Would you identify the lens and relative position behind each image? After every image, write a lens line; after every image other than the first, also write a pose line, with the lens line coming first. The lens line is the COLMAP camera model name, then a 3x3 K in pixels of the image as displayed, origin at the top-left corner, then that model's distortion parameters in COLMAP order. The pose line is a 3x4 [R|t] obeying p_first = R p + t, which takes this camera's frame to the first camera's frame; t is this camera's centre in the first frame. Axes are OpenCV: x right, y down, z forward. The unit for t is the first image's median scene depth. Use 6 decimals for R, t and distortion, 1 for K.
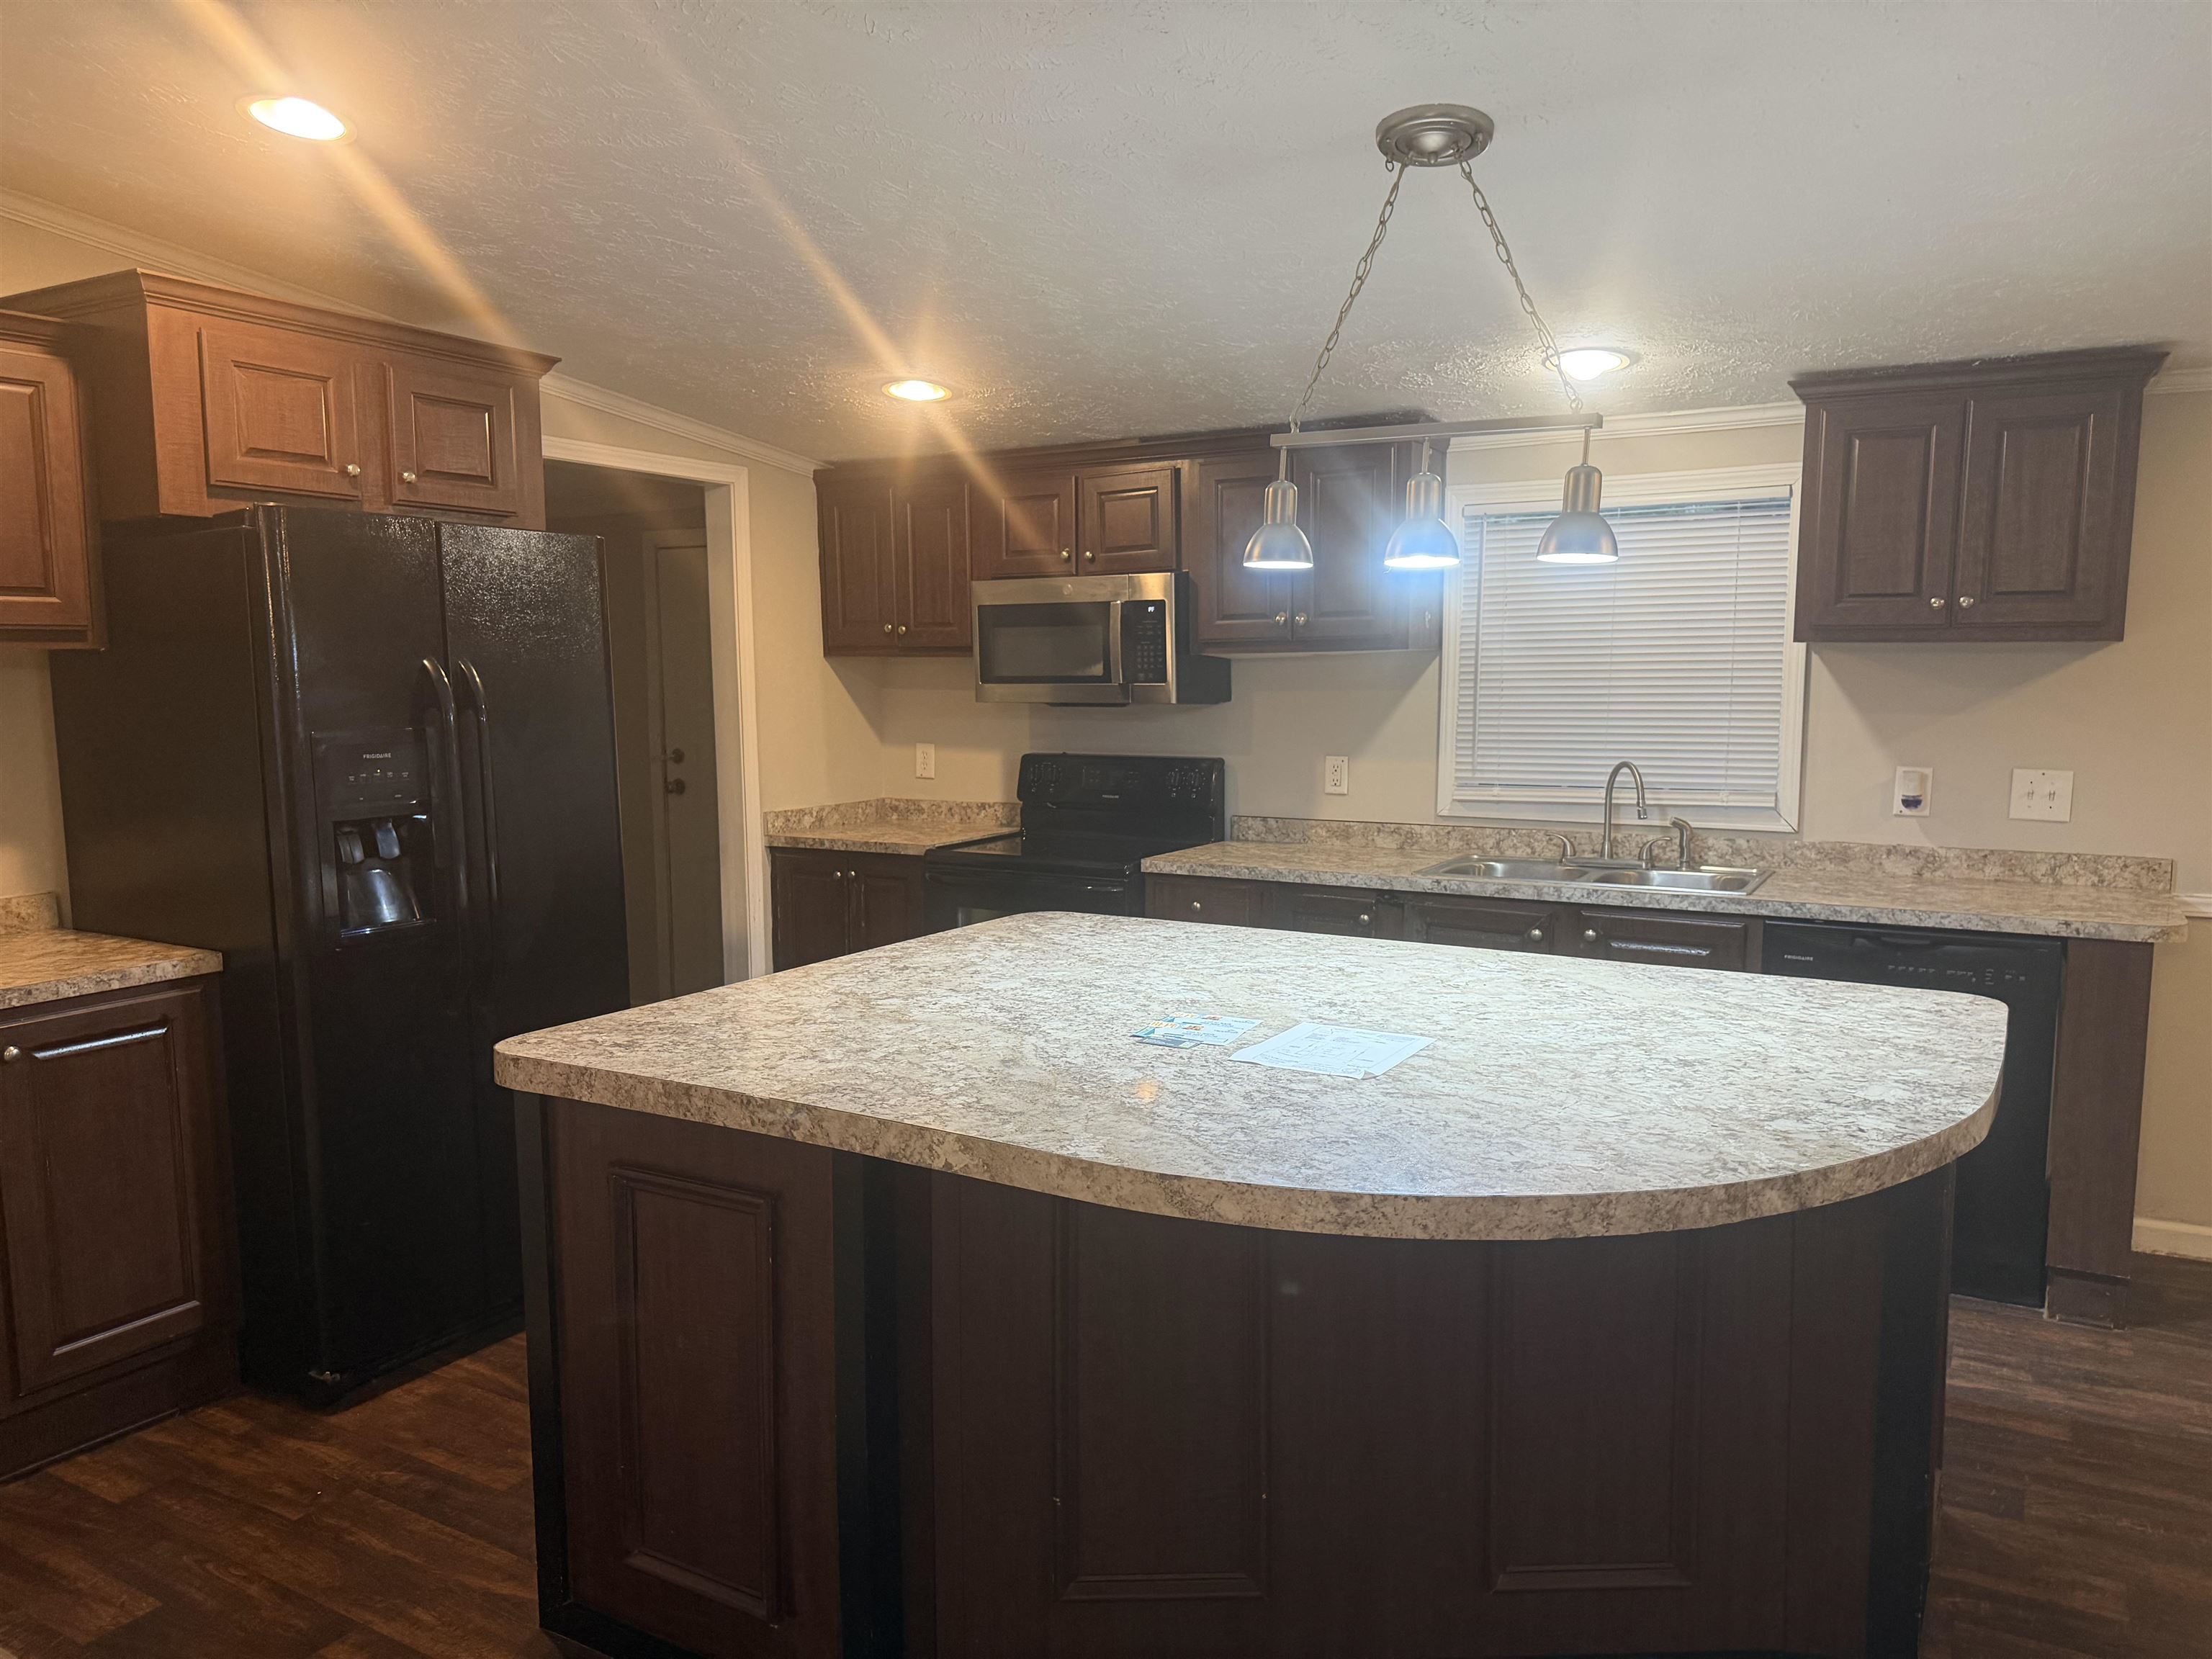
lens RADIAL K [[1549.1, 0, 1098.9], [0, 1549.1, 835.2], [0, 0, 1]] dist [0.113889, -0.171162]
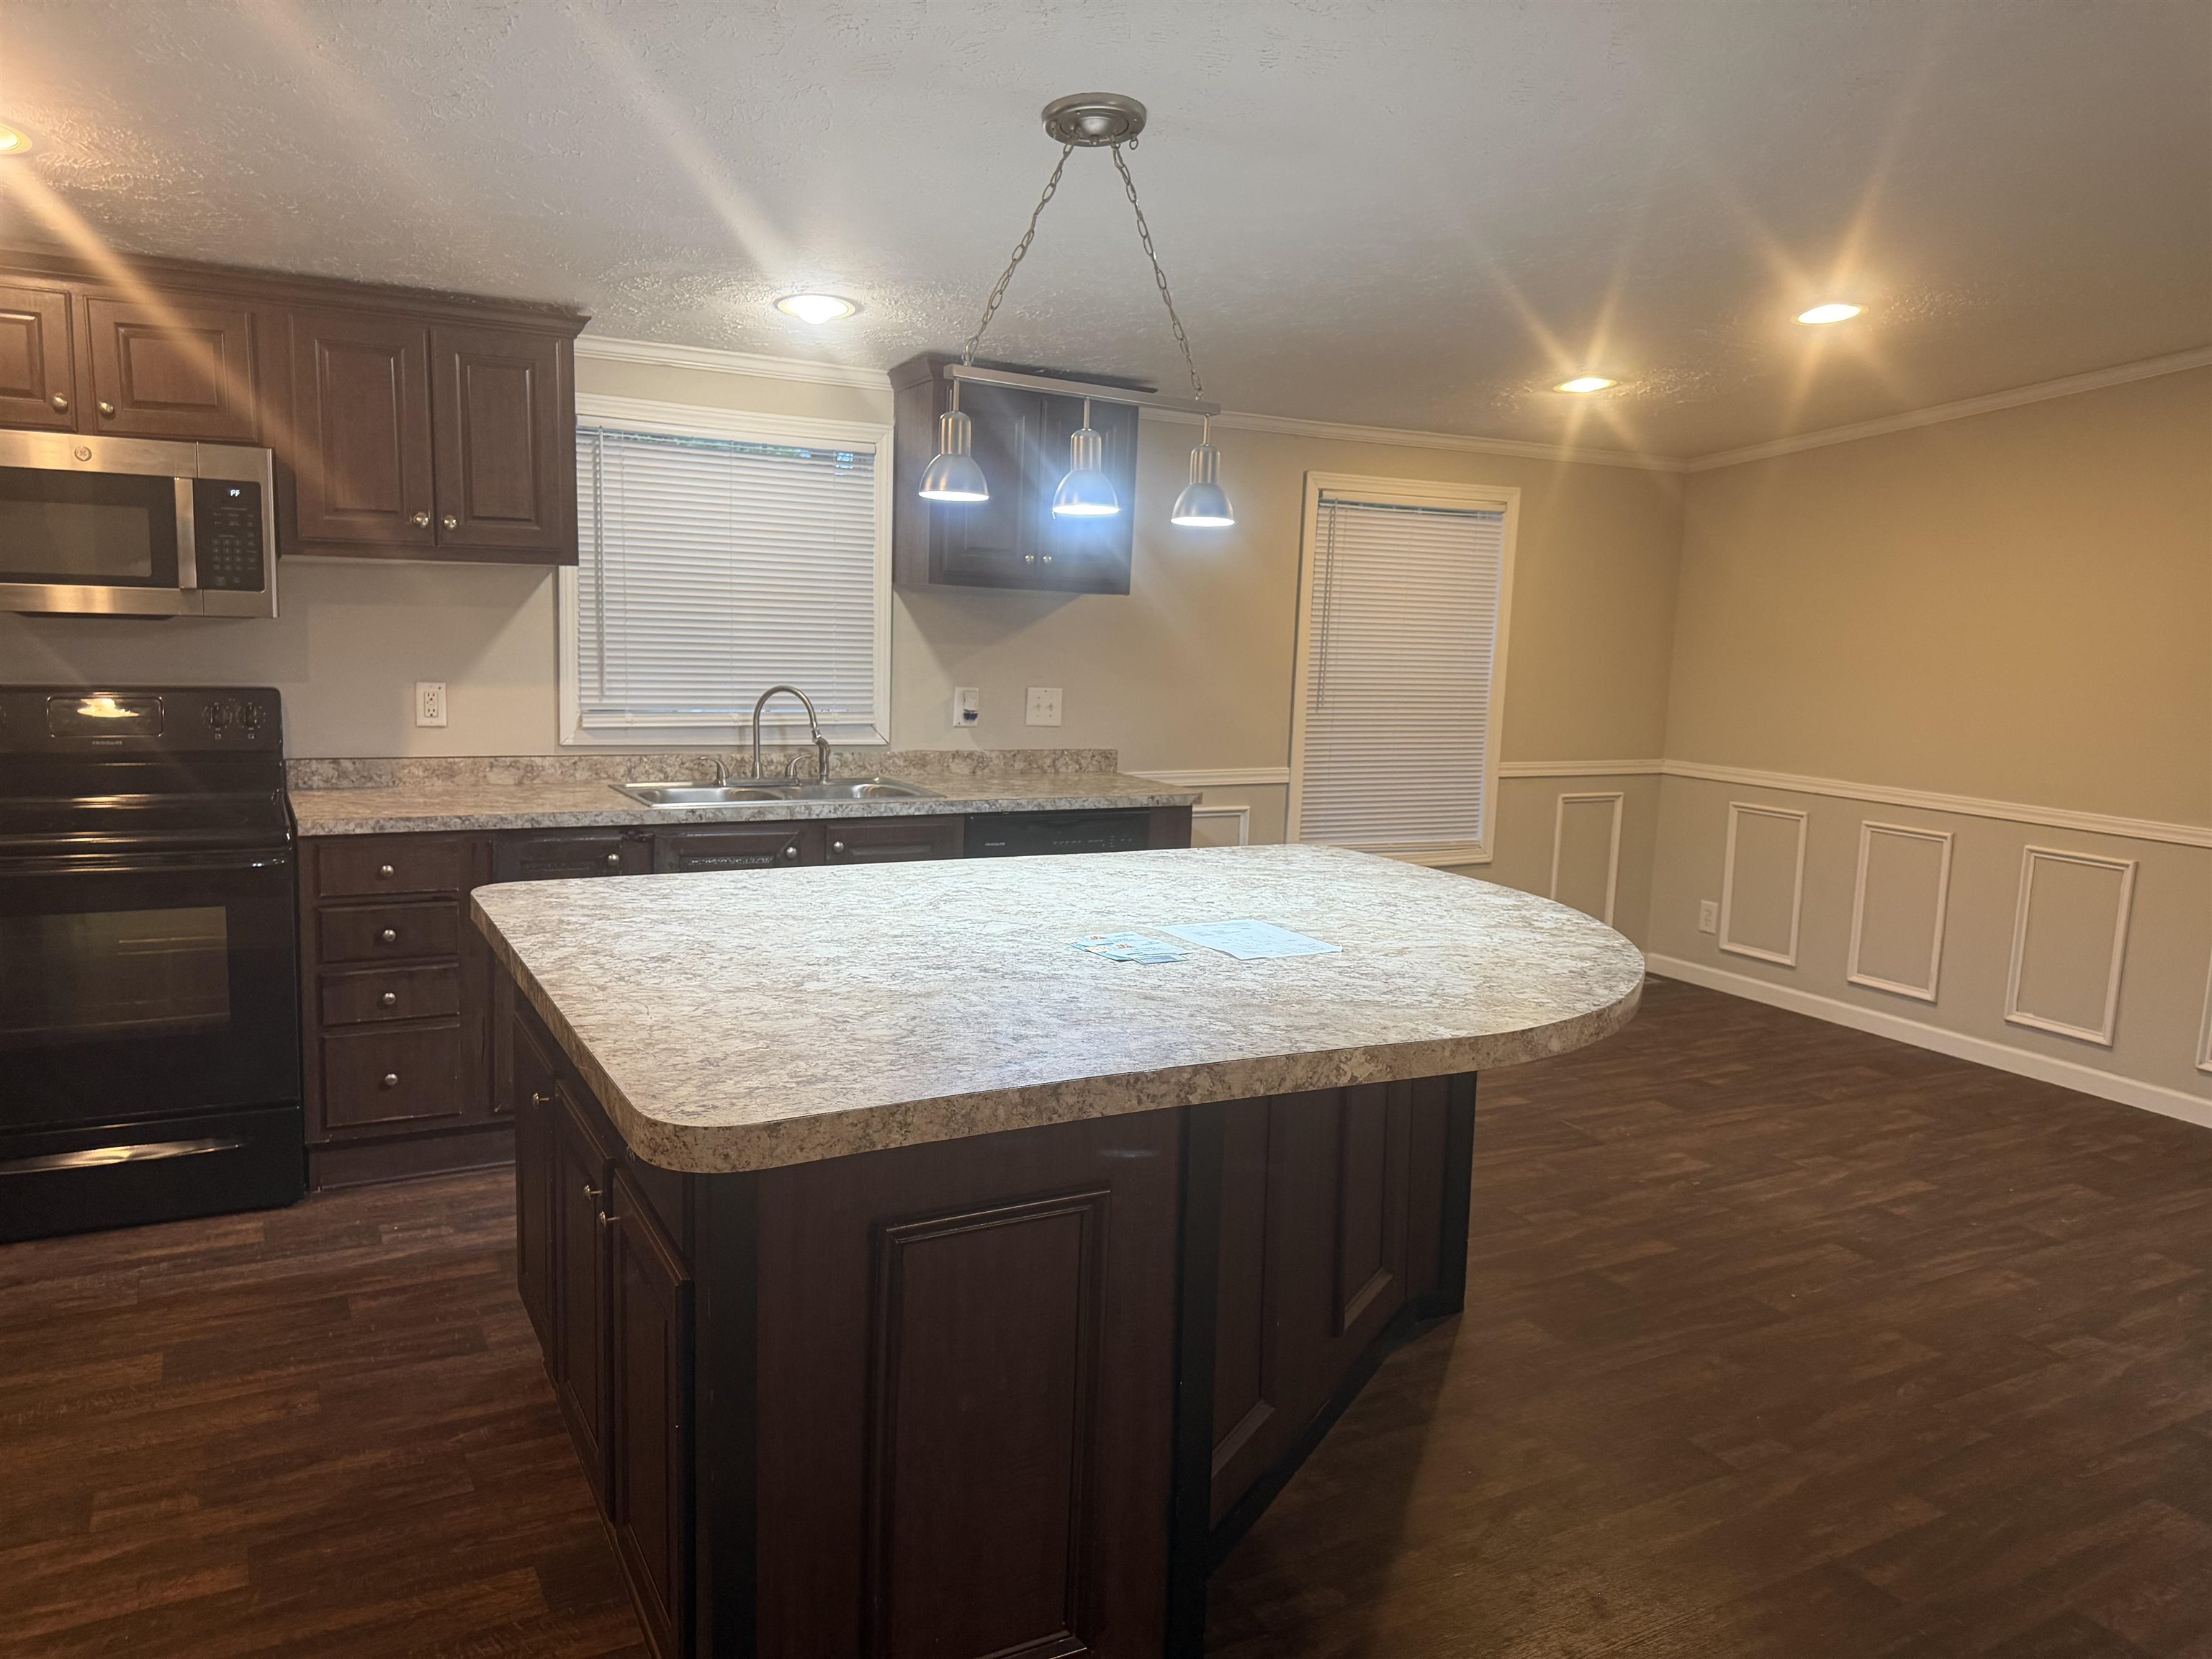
lens RADIAL K [[1549.1, 0, 1098.9], [0, 1549.1, 835.2], [0, 0, 1]] dist [0.113889, -0.171162]
pose [[0.515126, -0.099236, 0.851350, -0.544419], [0.053465, 0.995061, 0.083638, -0.026382], [-0.855445, 0.002433, 0.517888, 0.301921]]
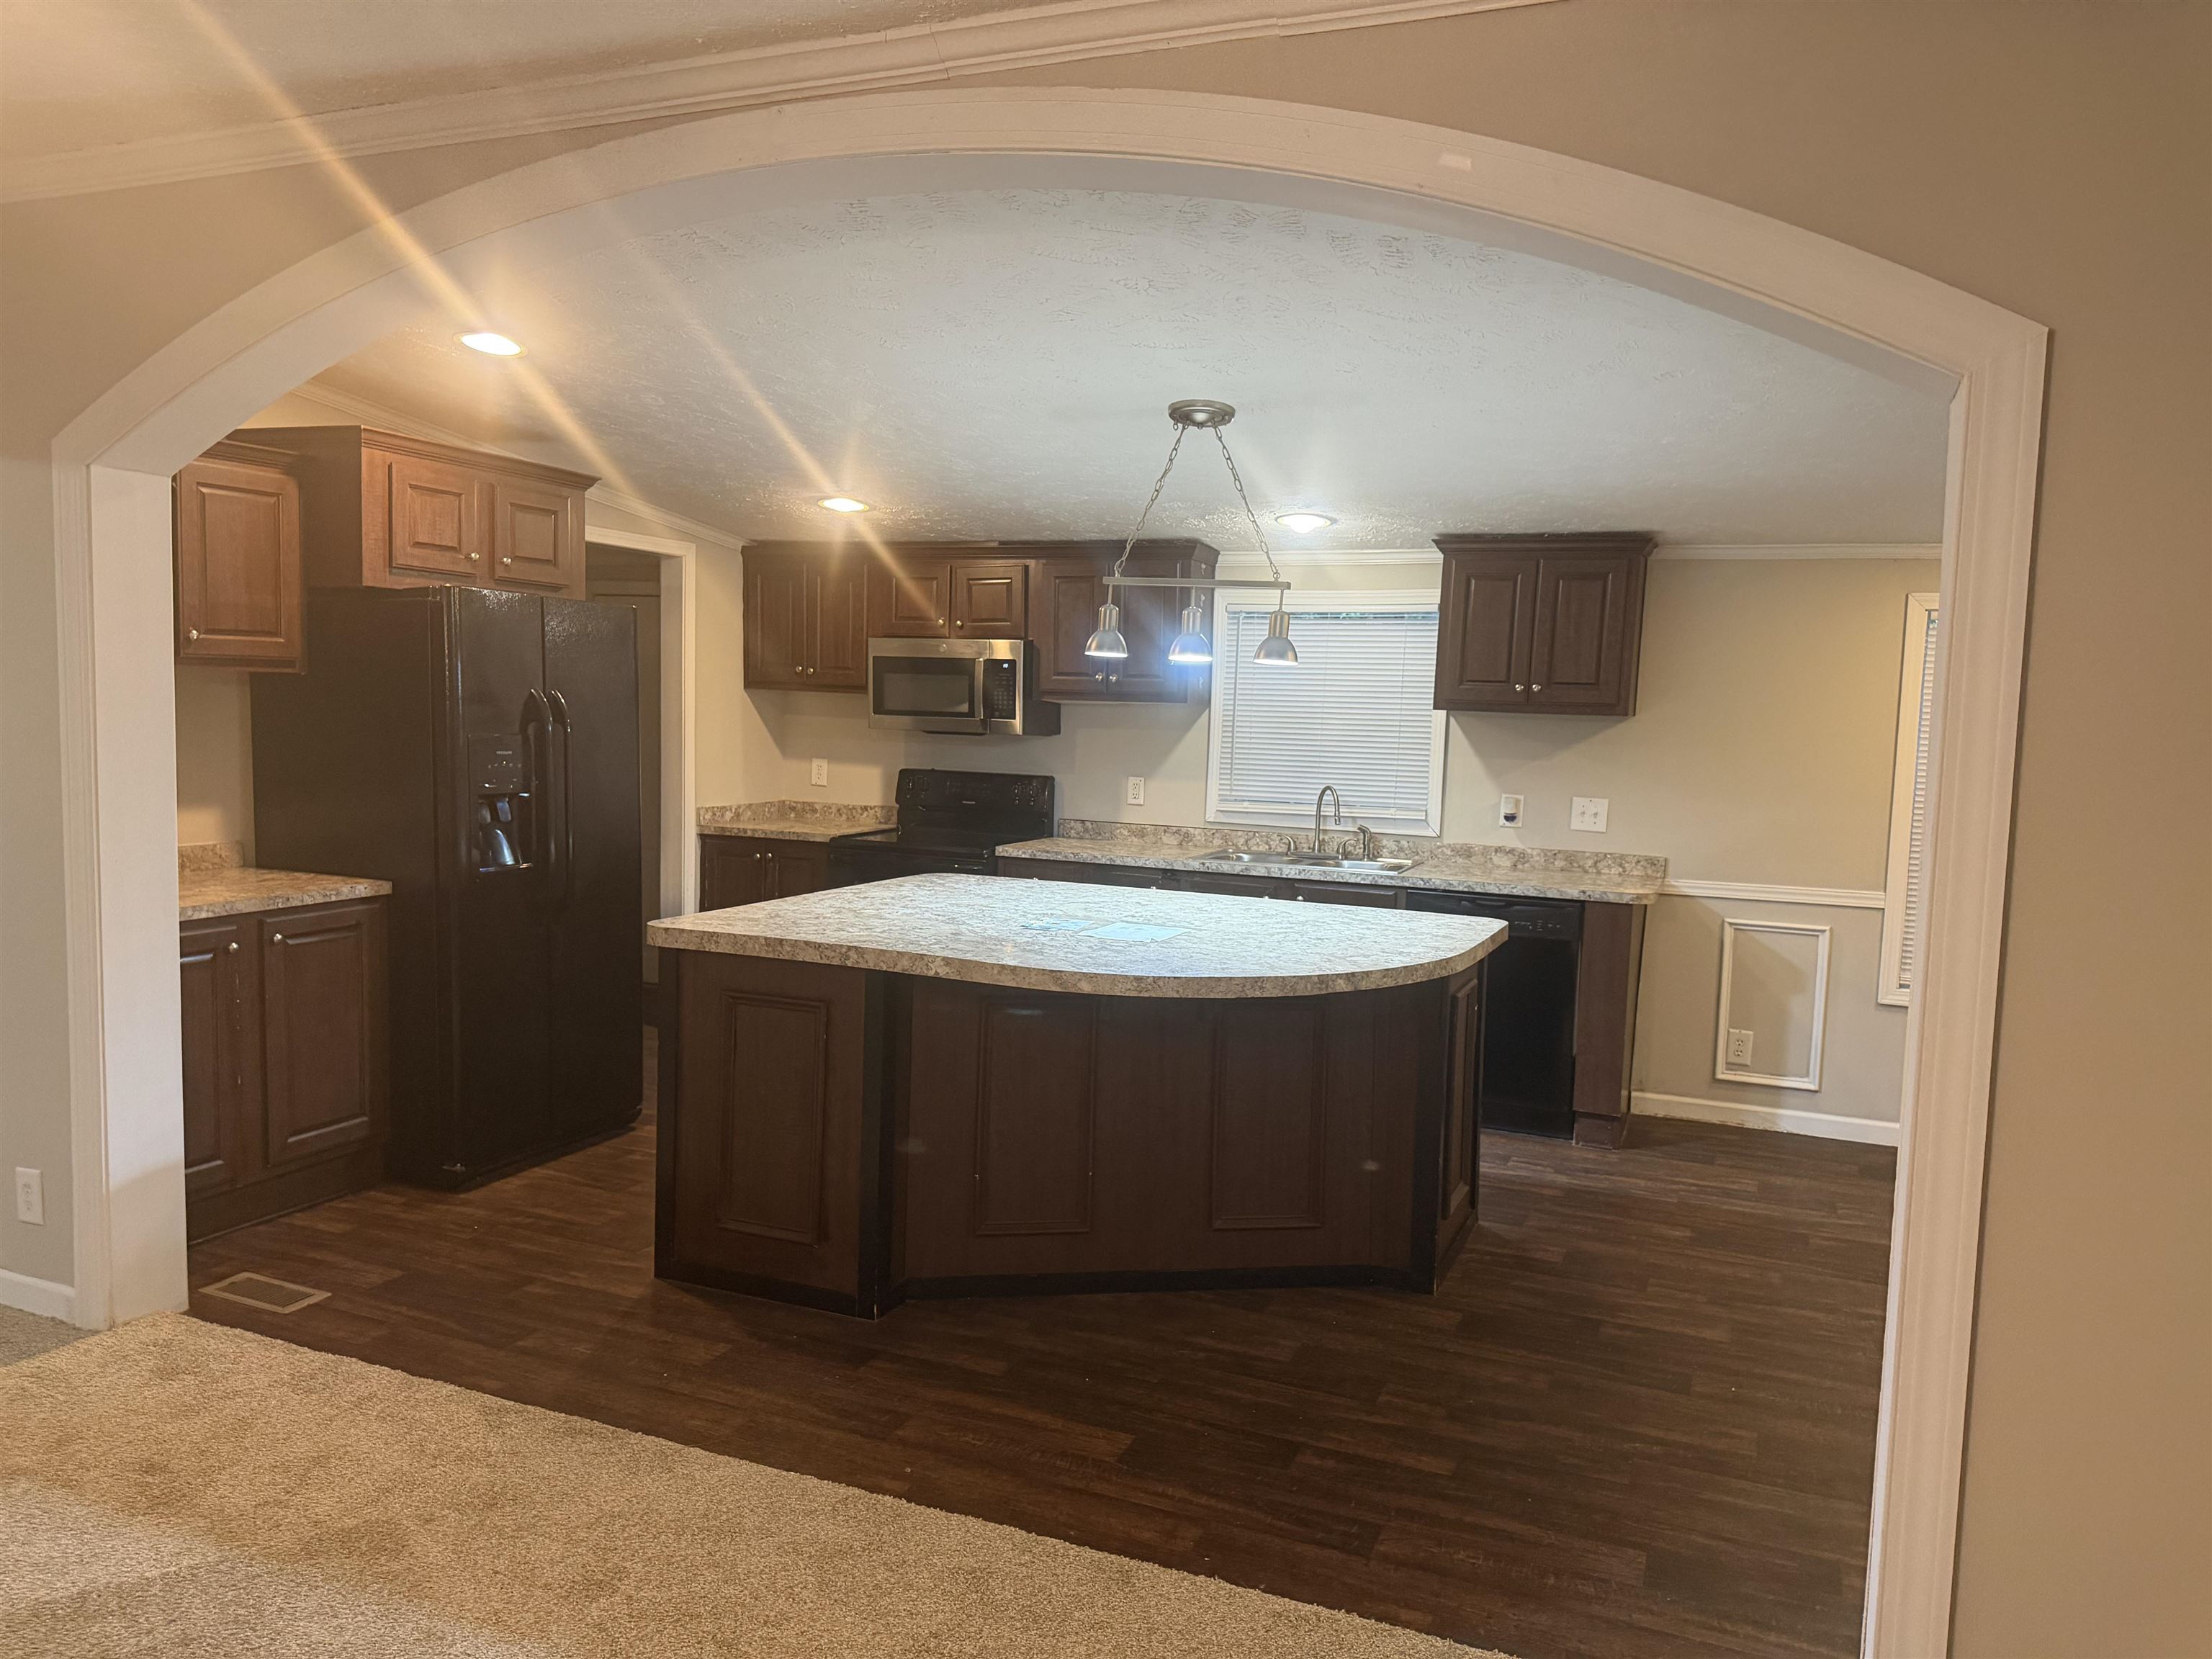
lens RADIAL K [[1538.9, 0, 1099.9], [0, 1538.9, 837.0], [0, 0, 1]] dist [0.128839, -0.198225]
pose [[0.990843, 0.025085, 0.132667, -0.077896], [-0.022830, 0.999568, -0.018488, 0.037608], [-0.133074, 0.015289, 0.990988, -0.463304]]
